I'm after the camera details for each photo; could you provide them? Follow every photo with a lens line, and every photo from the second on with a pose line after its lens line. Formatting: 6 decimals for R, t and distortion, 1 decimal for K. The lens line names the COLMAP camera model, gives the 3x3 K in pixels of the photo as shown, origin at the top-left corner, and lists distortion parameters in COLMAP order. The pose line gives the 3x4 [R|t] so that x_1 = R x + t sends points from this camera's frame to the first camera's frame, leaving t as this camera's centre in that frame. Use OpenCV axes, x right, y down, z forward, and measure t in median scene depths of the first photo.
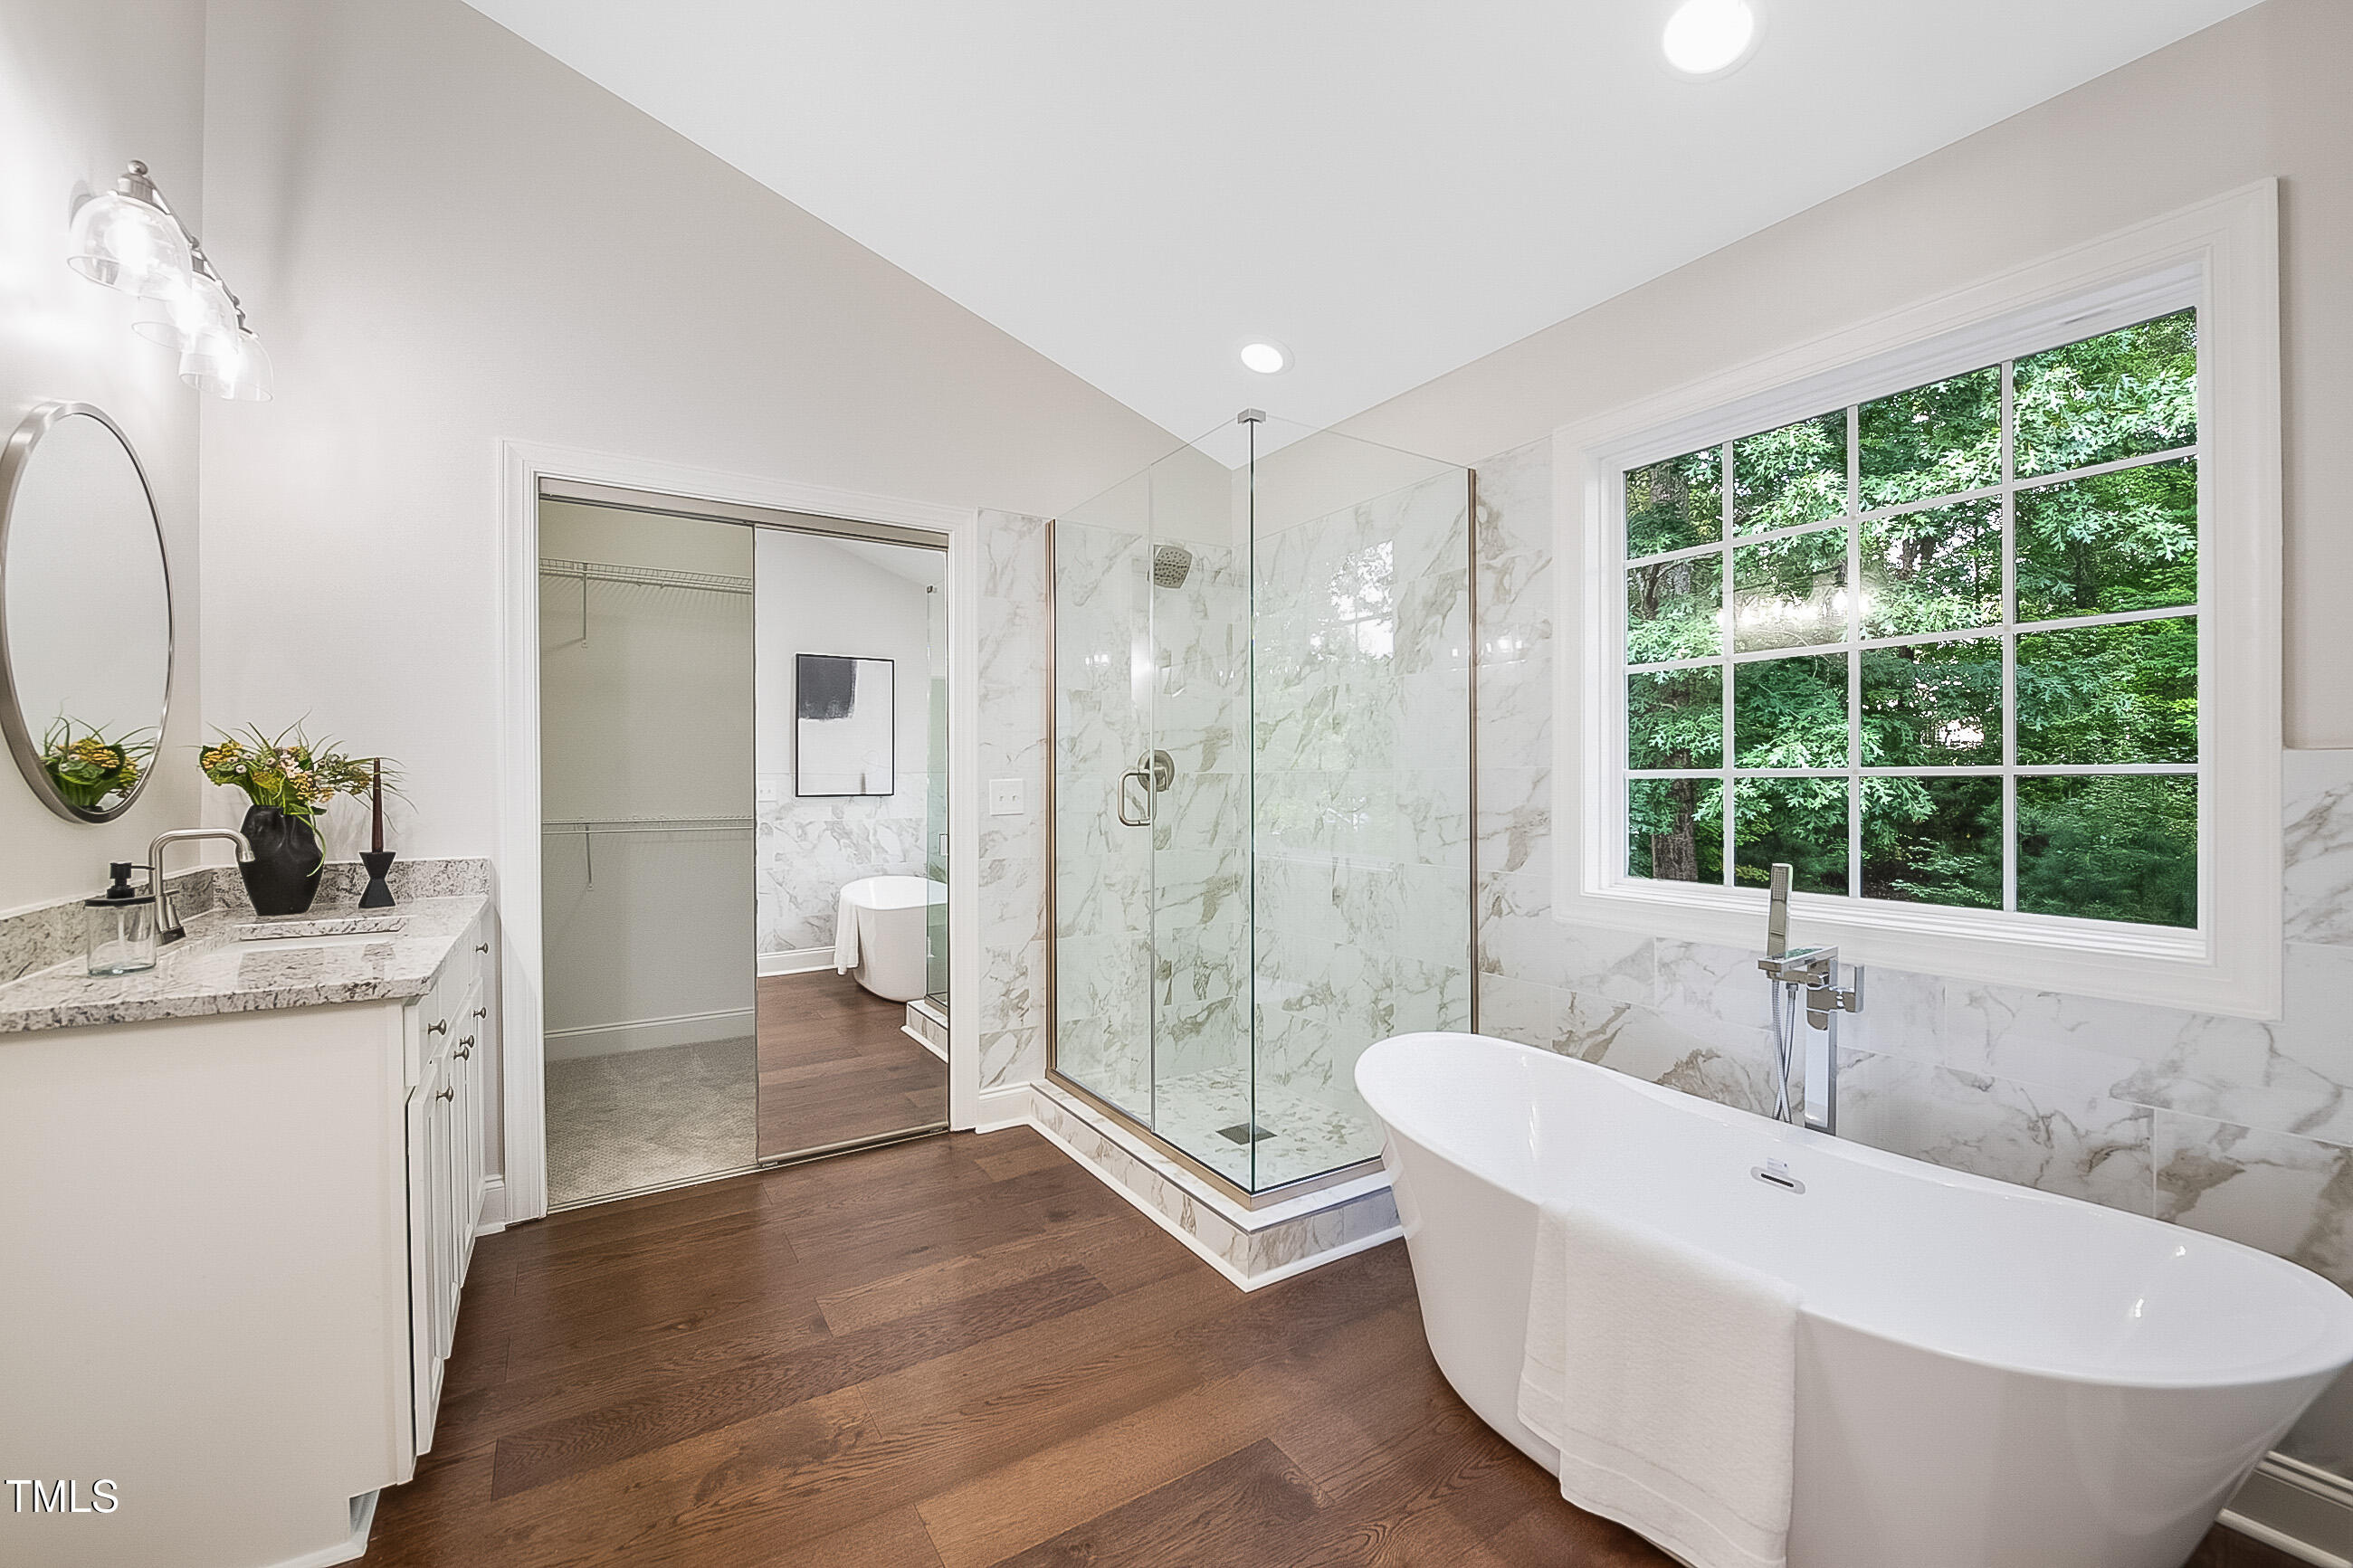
lens RADIAL K [[946.2, 0, 1173.1], [0, 946.2, 785.1], [0, 0, 1]] dist [-0.023027, -0.000854]
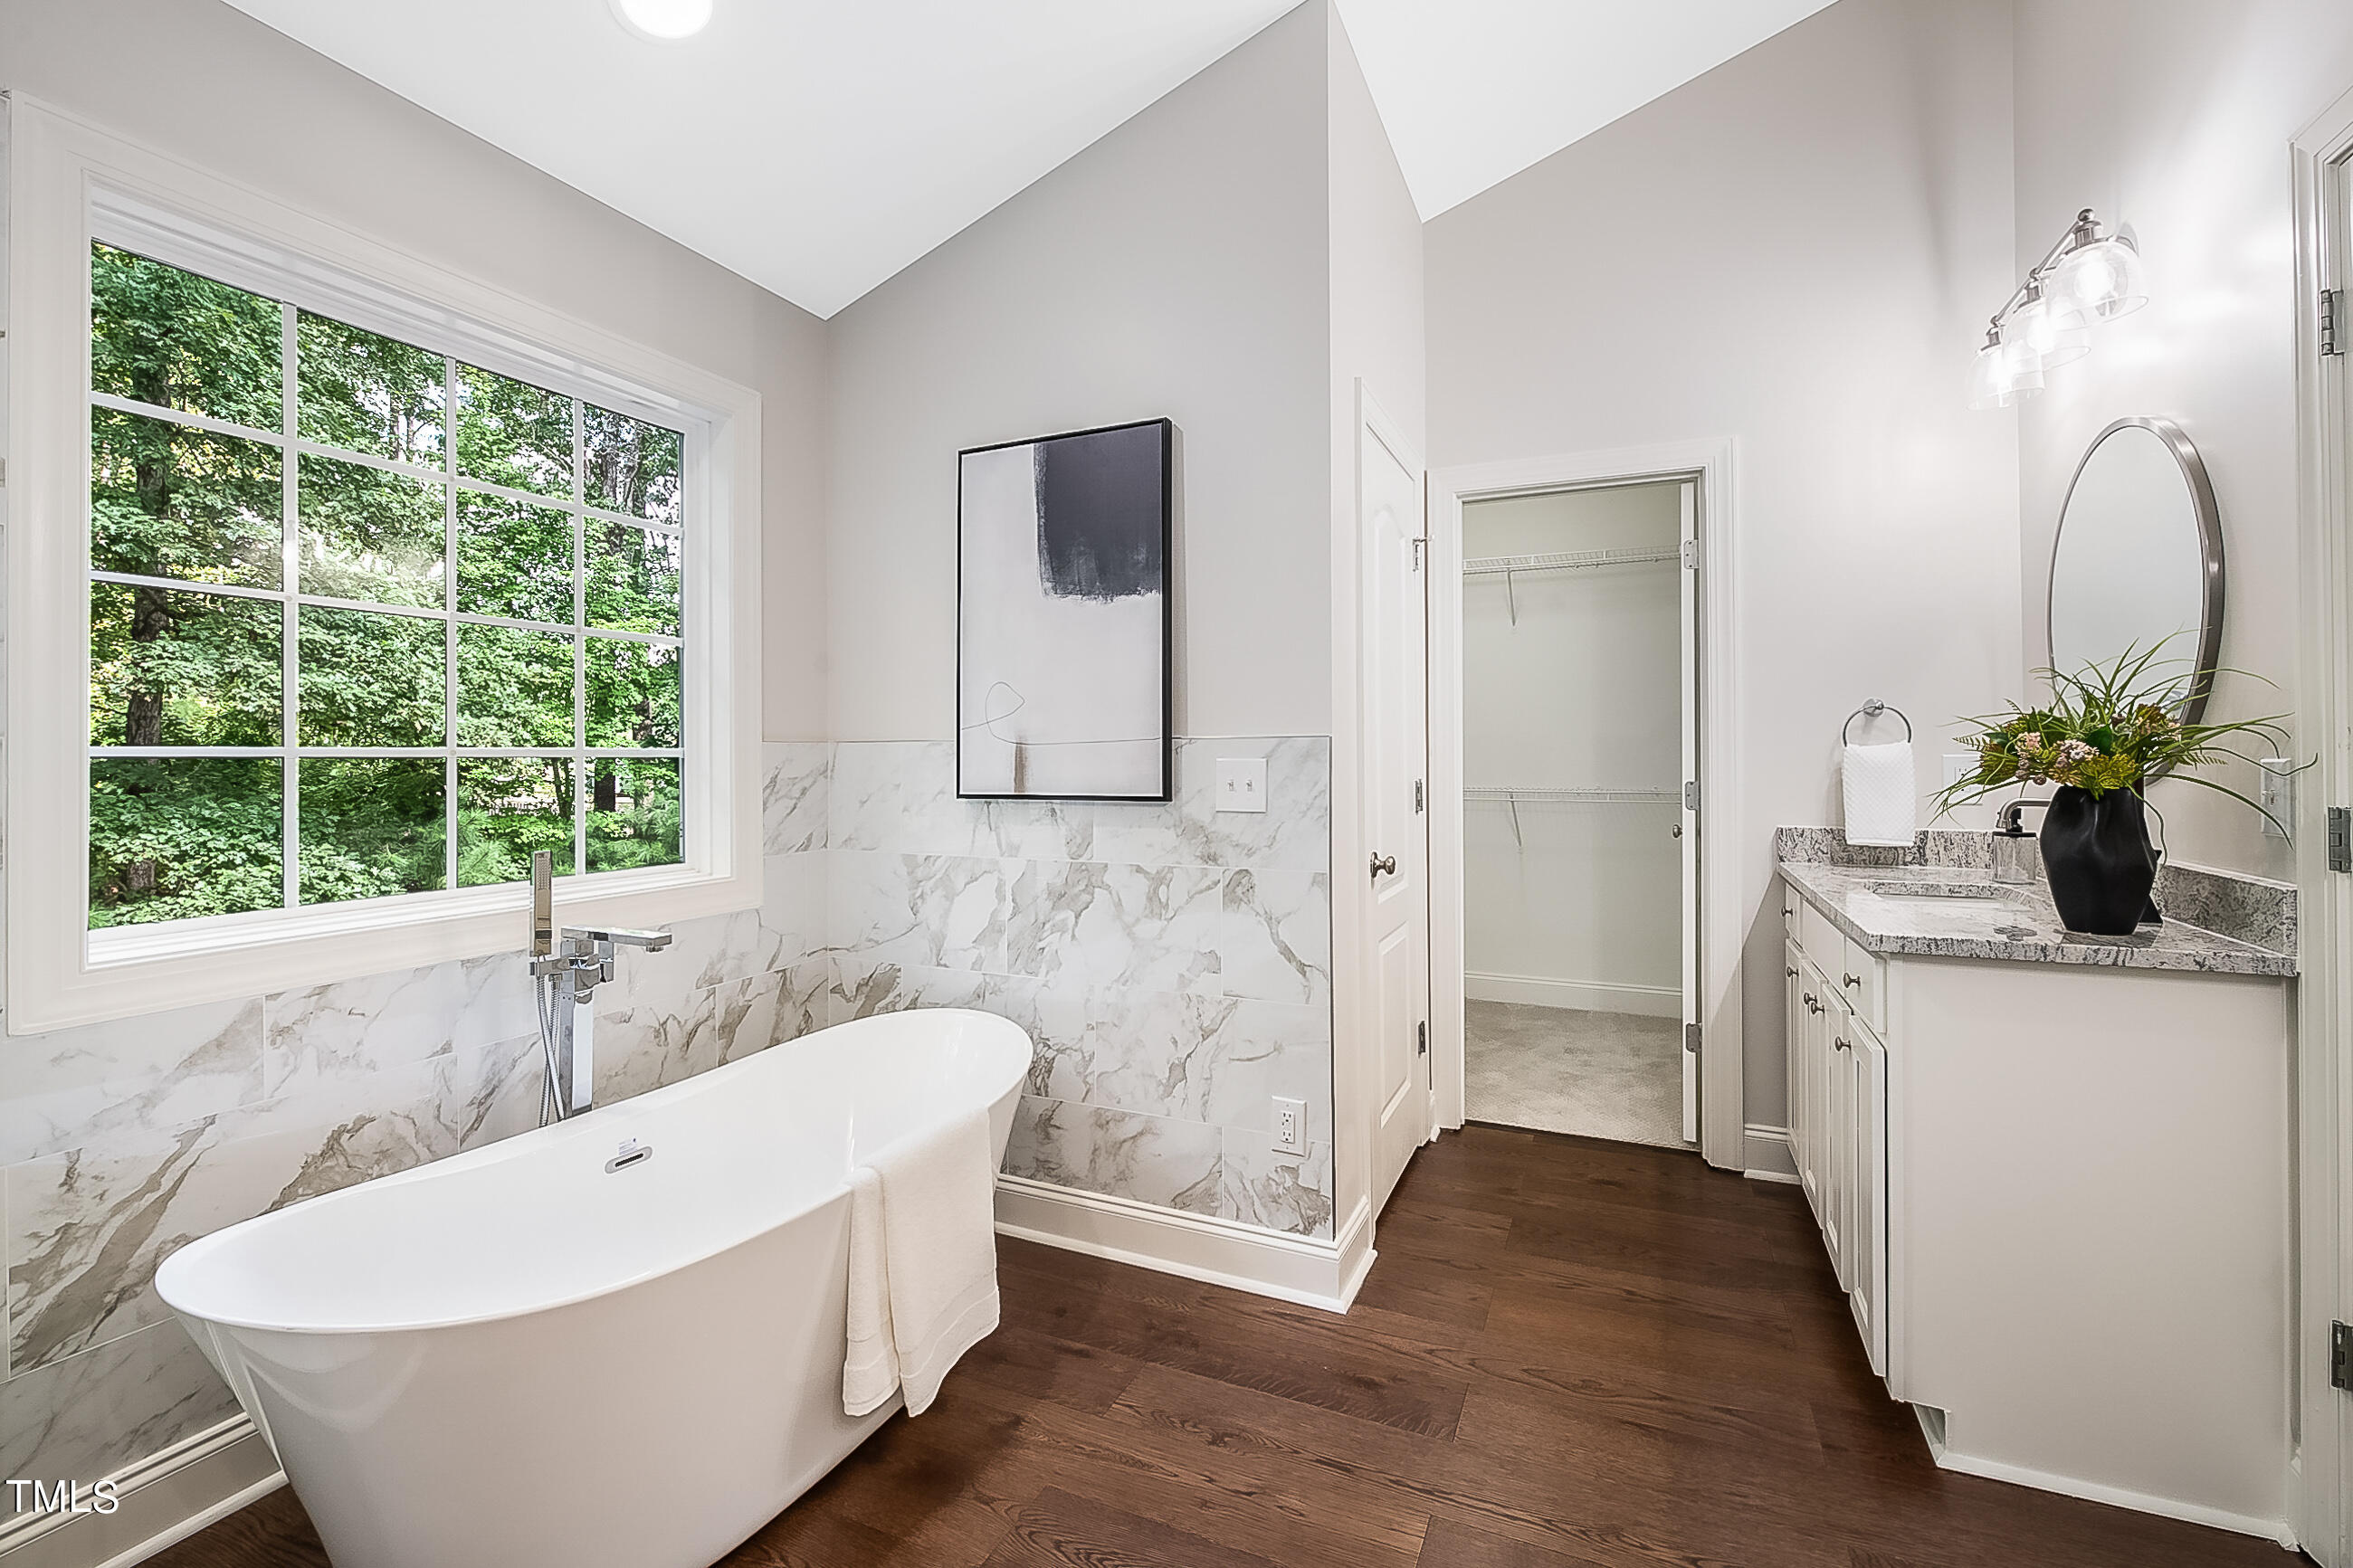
lens RADIAL K [[1009.6, 0, 1186.4], [0, 1009.6, 759.2], [0, 0, 1]] dist [-0.000692, -0.001469]
pose [[-0.554920, 0.002446, 0.831900, -0.361119], [0.010502, 0.999937, 0.004065, -0.002924], [-0.831838, 0.010992, -0.554910, 0.674329]]
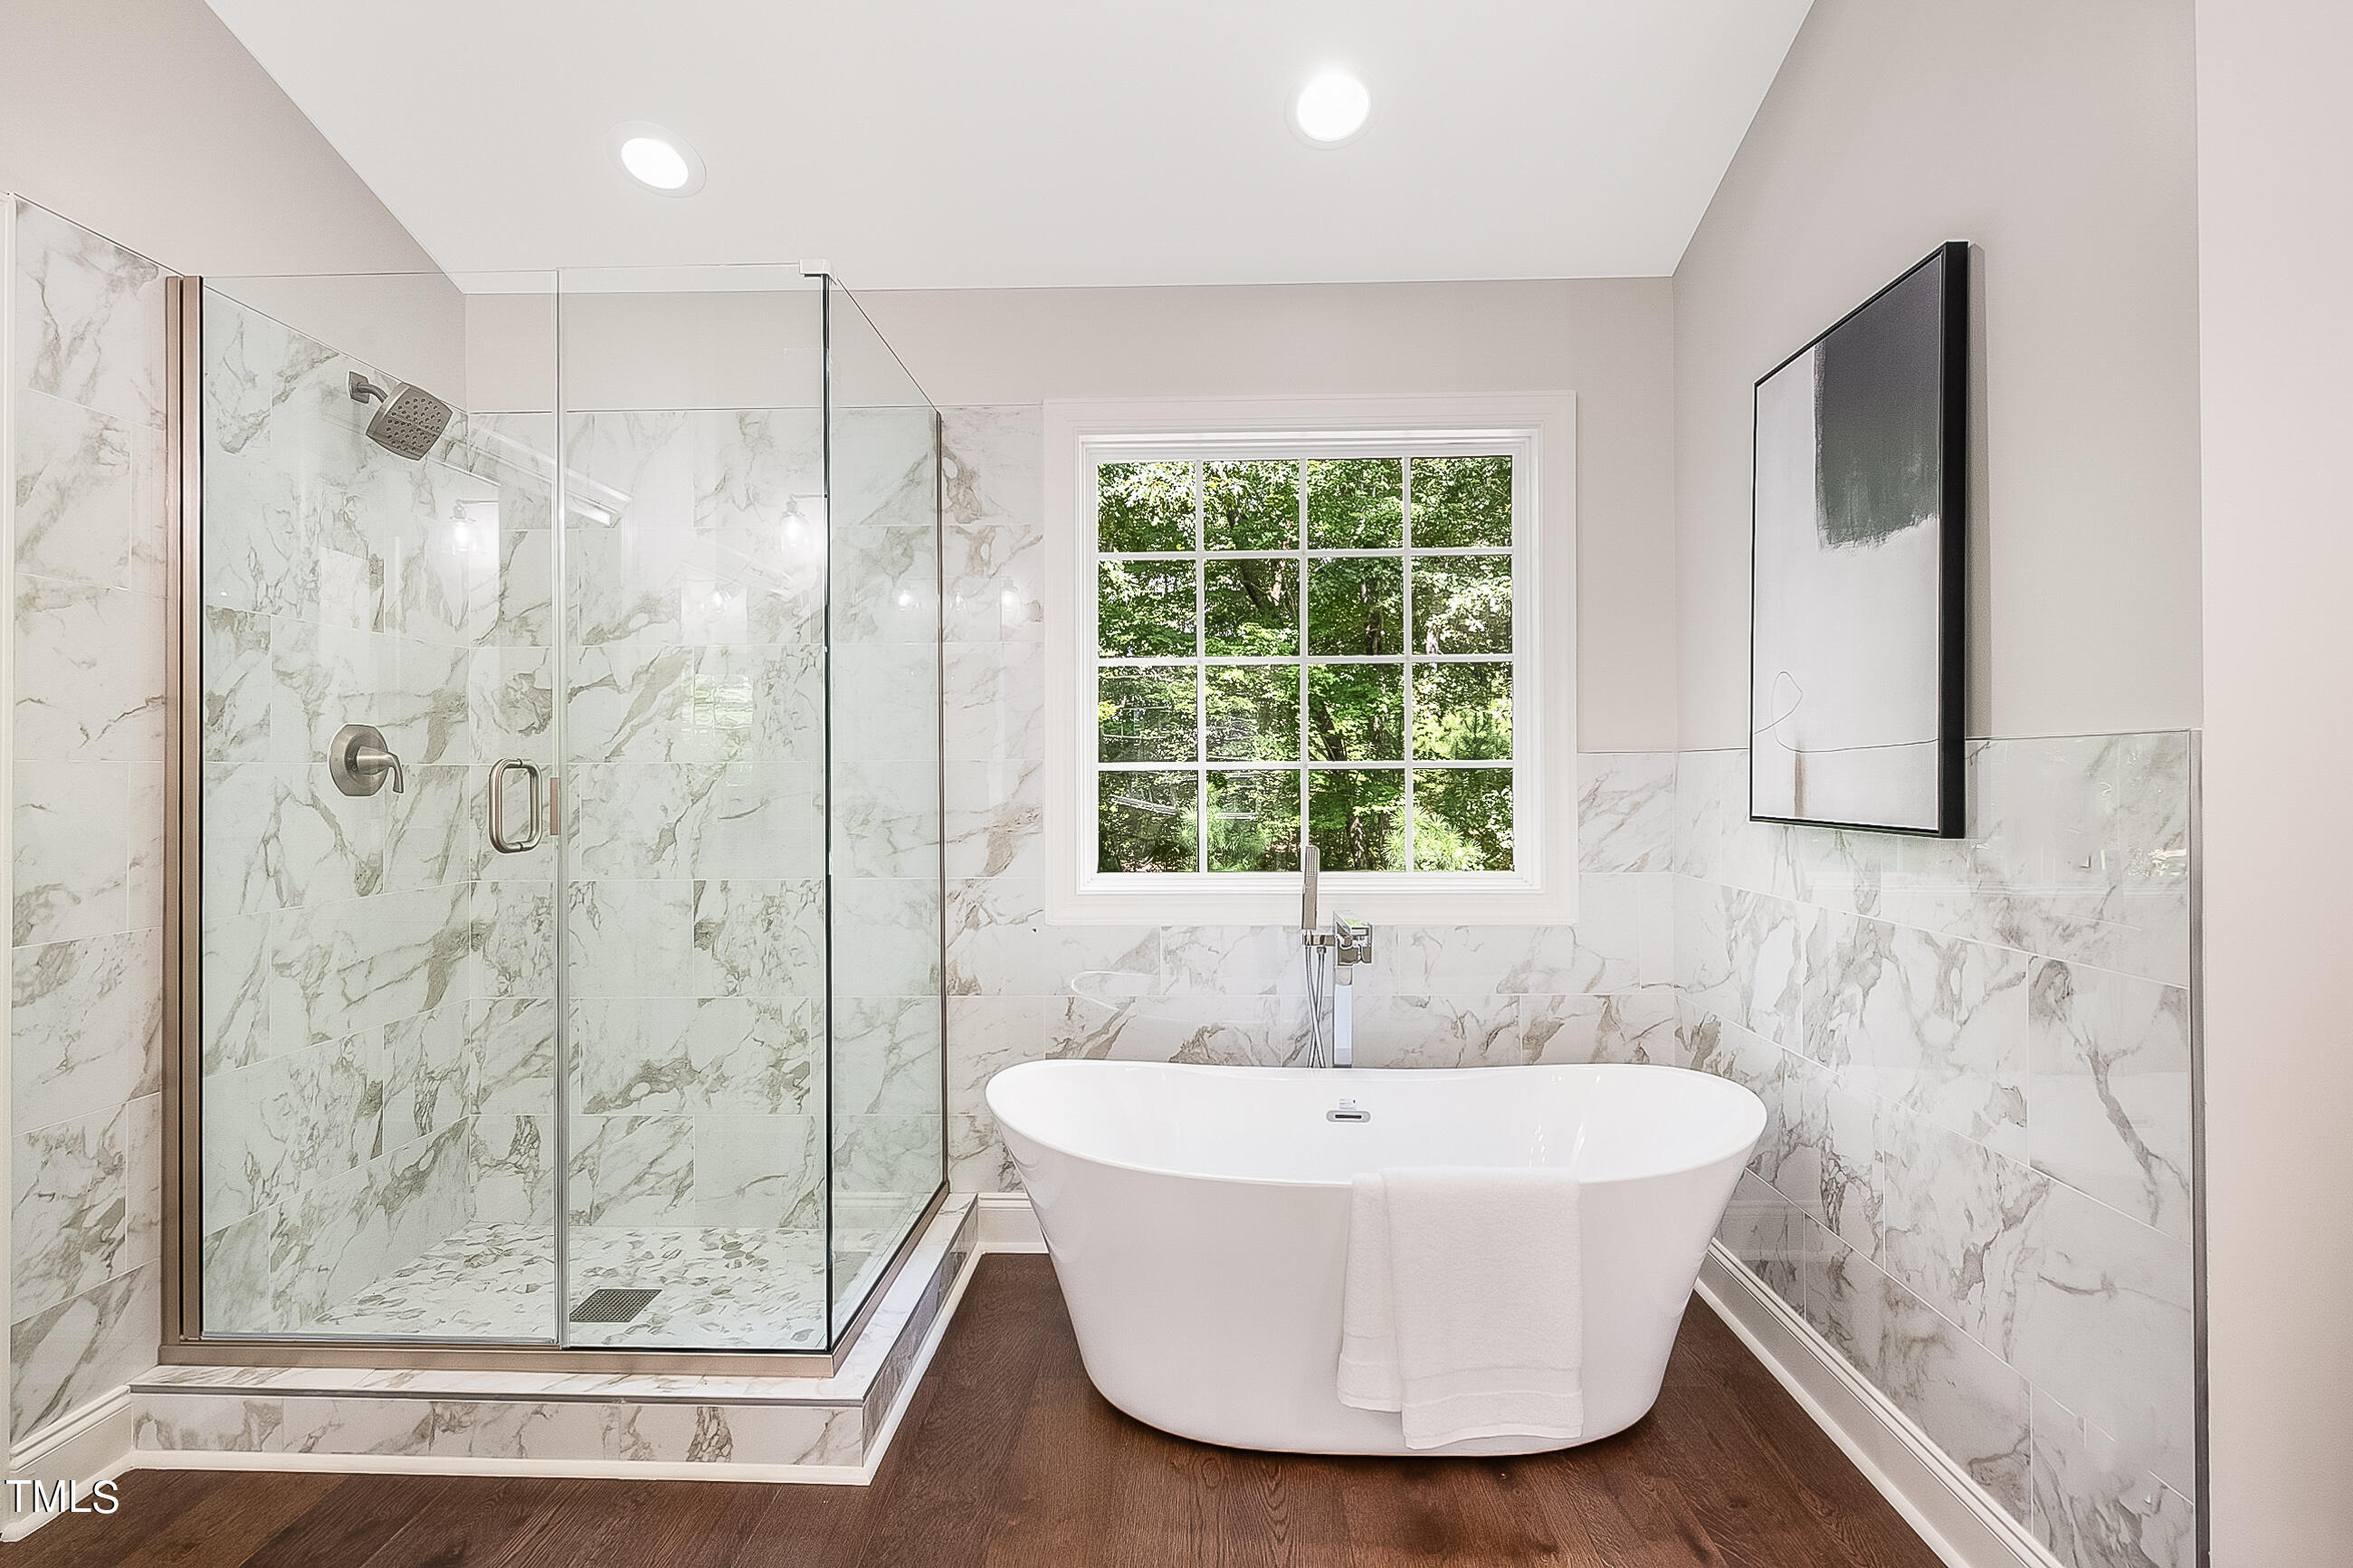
lens RADIAL K [[1097.6, 0, 1176.6], [0, 1097.6, 769.4], [0, 0, 1]] dist [0.000873, -0.002387]
pose [[0.558630, 0.000957, 0.829417, -0.373143], [0.008589, 0.999939, -0.006939, -0.001088], [-0.829373, 0.011000, 0.558587, 0.250265]]
